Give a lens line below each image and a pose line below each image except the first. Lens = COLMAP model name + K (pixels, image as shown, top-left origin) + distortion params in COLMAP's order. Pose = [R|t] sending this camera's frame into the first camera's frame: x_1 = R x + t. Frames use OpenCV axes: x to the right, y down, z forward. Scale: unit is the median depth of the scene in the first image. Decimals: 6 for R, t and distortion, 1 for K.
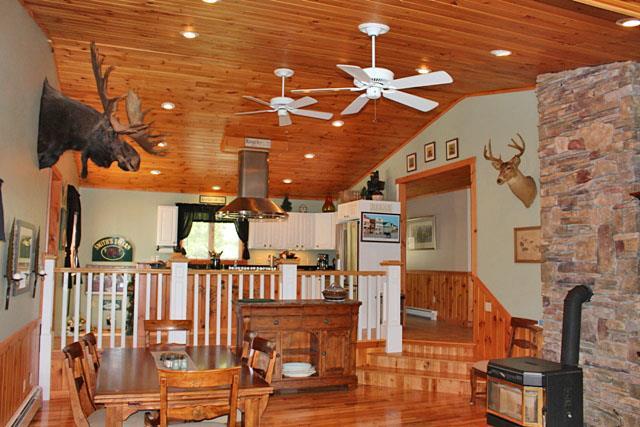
lens RADIAL K [[537.9, 0, 320.8], [0, 537.9, 213.2], [0, 0, 1]] dist [-0.098742, 0.002748]
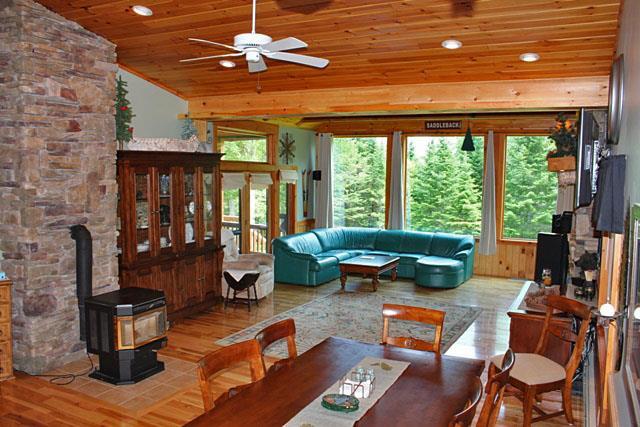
lens RADIAL K [[537.9, 0, 322.8], [0, 537.9, 212.7], [0, 0, 1]] dist [-0.098742, 0.002748]
pose [[-0.692447, -0.082856, 0.716696, -0.649005], [-0.089161, 0.995596, 0.028956, 0.031390], [-0.715939, -0.043850, -0.696785, 1.375419]]
